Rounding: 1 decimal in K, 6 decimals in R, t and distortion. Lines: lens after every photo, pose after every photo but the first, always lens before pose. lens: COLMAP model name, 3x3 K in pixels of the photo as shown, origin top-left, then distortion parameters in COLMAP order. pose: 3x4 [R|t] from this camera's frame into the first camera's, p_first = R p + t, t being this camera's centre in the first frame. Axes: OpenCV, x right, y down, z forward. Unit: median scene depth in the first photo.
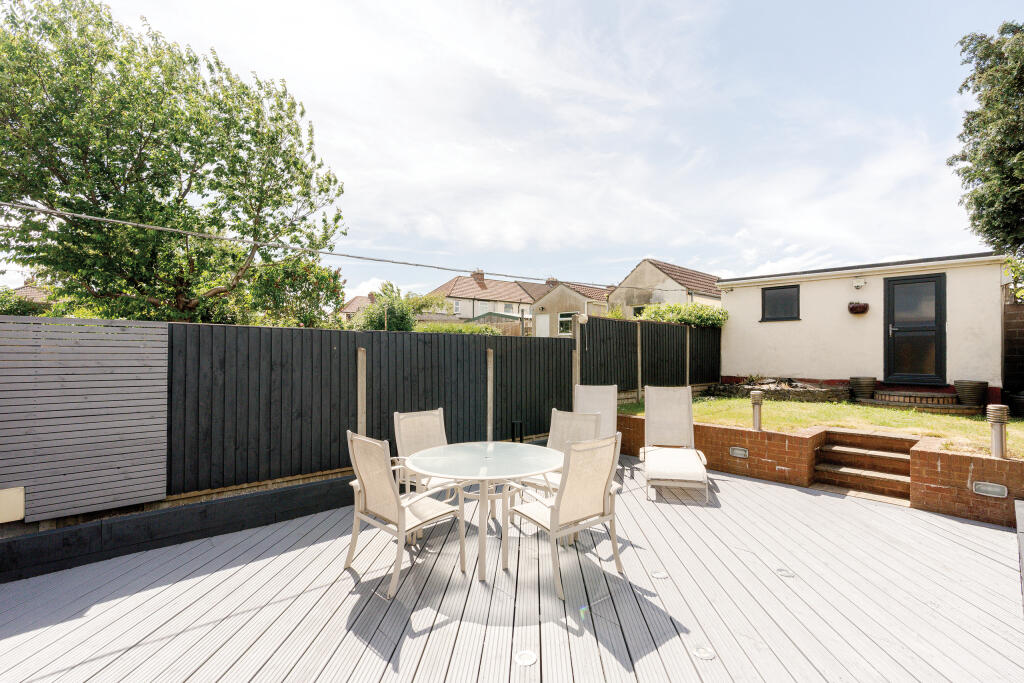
lens RADIAL K [[478.1, 0, 512.0], [0, 478.1, 341.5], [0, 0, 1]] dist [0.002223, 0.000873]
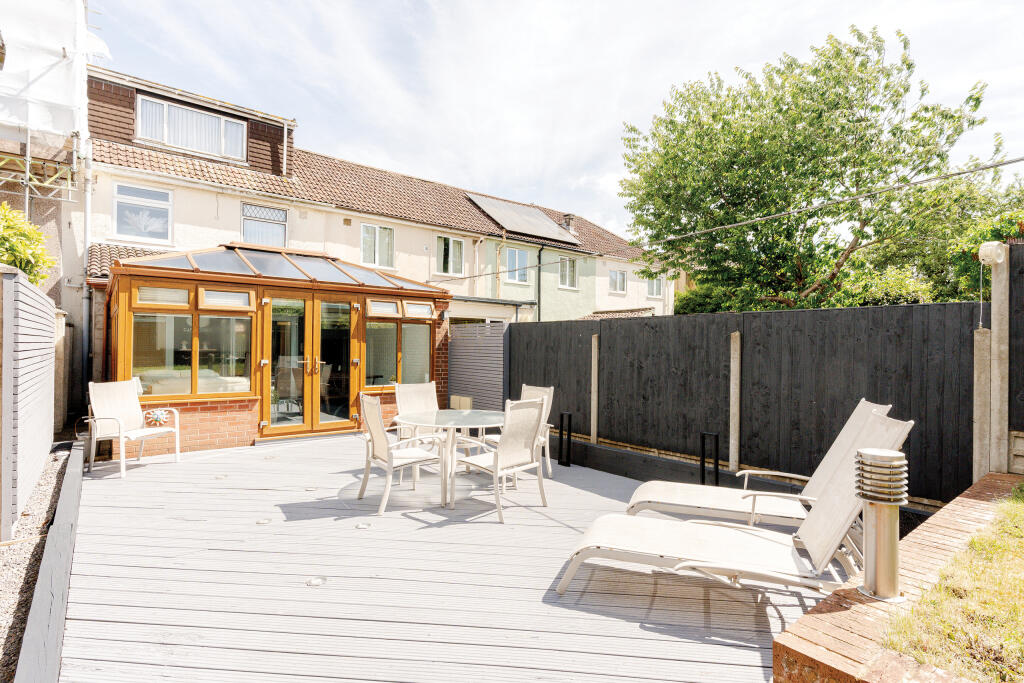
lens RADIAL K [[512.2, 0, 512.0], [0, 512.2, 341.5], [0, 0, 1]] dist [-0.047062, -0.000020]
pose [[-0.089561, -0.007285, -0.995955, 1.028830], [0.013186, 0.999877, -0.008500, 0.044797], [0.995894, -0.013893, -0.089454, 1.019541]]
